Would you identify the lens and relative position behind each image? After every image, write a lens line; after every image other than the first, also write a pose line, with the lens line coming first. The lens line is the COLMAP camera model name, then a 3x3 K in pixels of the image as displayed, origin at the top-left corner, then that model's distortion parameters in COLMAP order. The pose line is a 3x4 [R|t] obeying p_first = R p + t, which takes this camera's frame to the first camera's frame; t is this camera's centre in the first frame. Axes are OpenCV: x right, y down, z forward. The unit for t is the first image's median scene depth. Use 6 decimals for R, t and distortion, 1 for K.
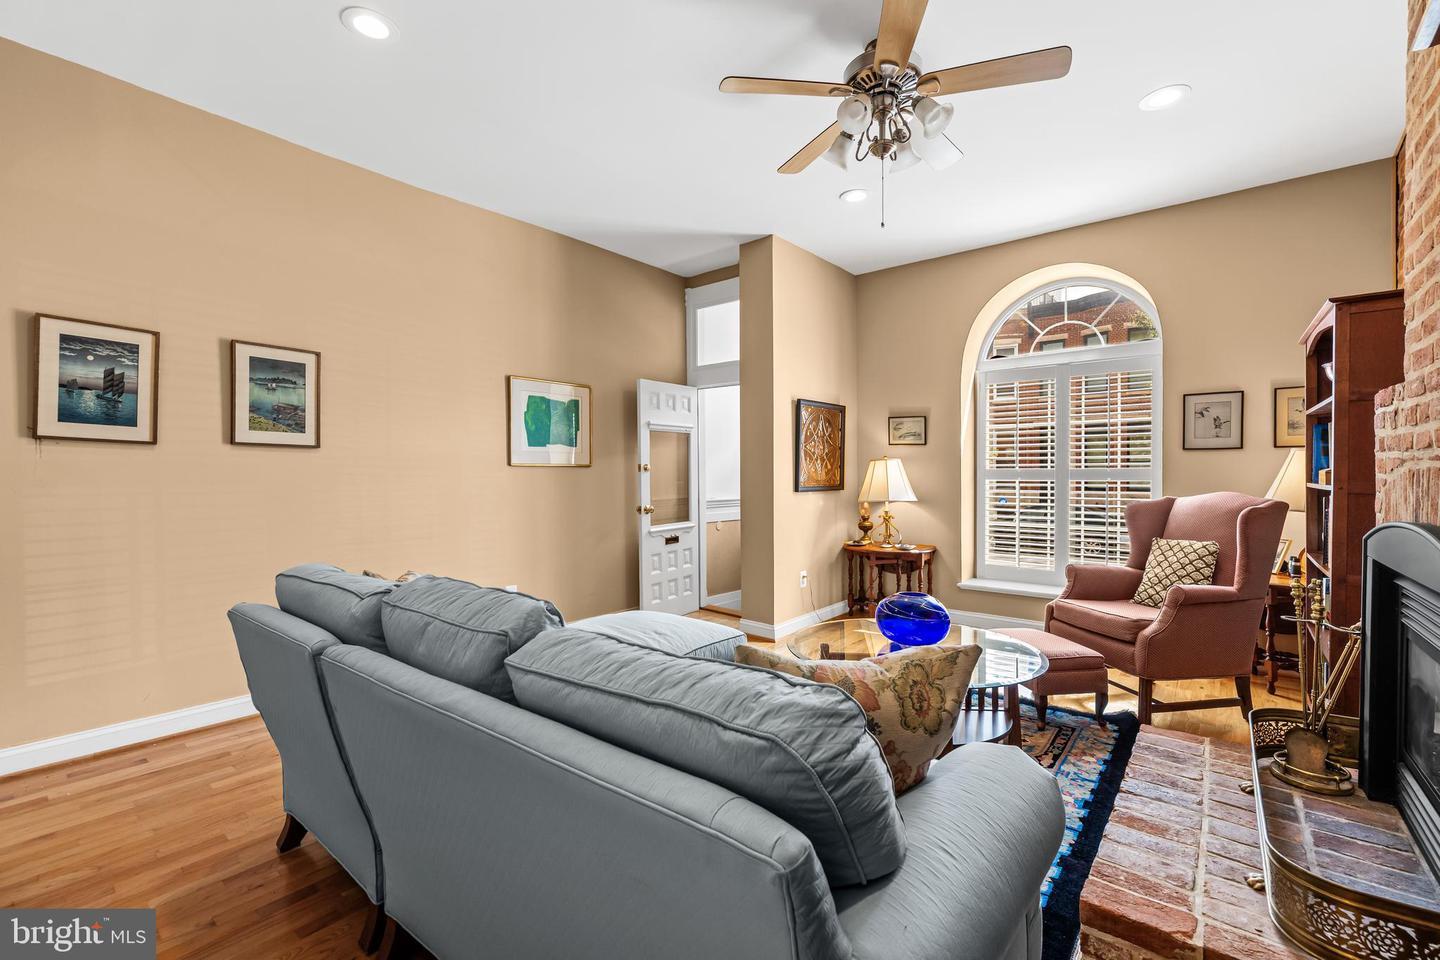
lens RADIAL K [[614.7, 0, 716.6], [0, 614.7, 483.7], [0, 0, 1]] dist [0.002880, 0.000525]
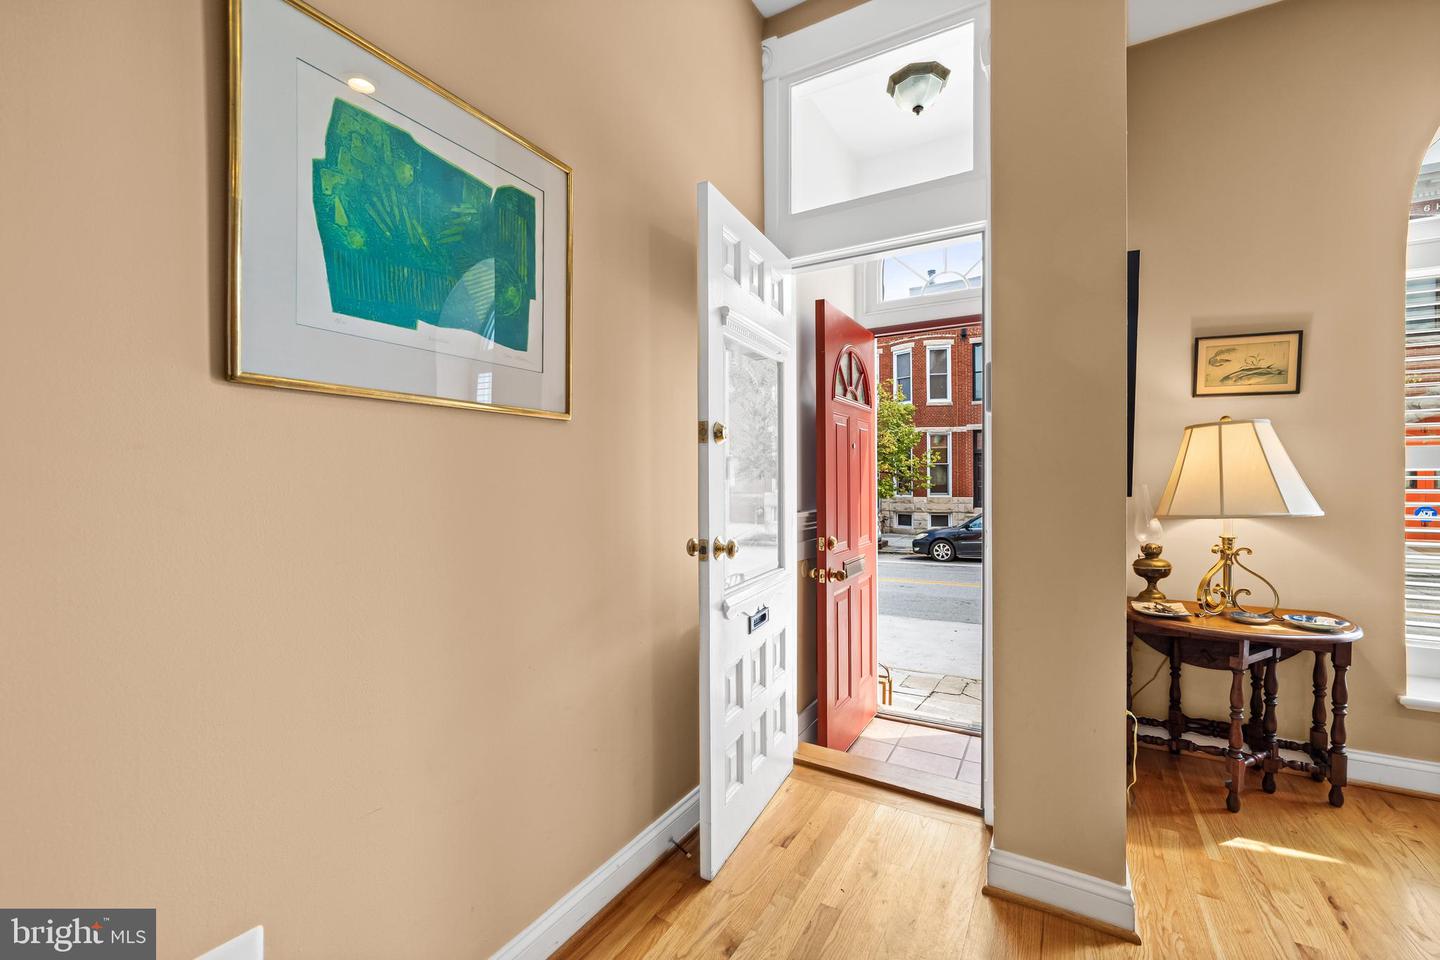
lens RADIAL K [[614.7, 0, 724.4], [0, 614.7, 479.2], [0, 0, 1]] dist [0.002880, 0.000525]
pose [[0.987467, 0.001461, 0.157817, -0.164207], [0.000864, 0.999892, -0.014663, 0.007777], [-0.157822, 0.014615, 0.987359, 0.629267]]
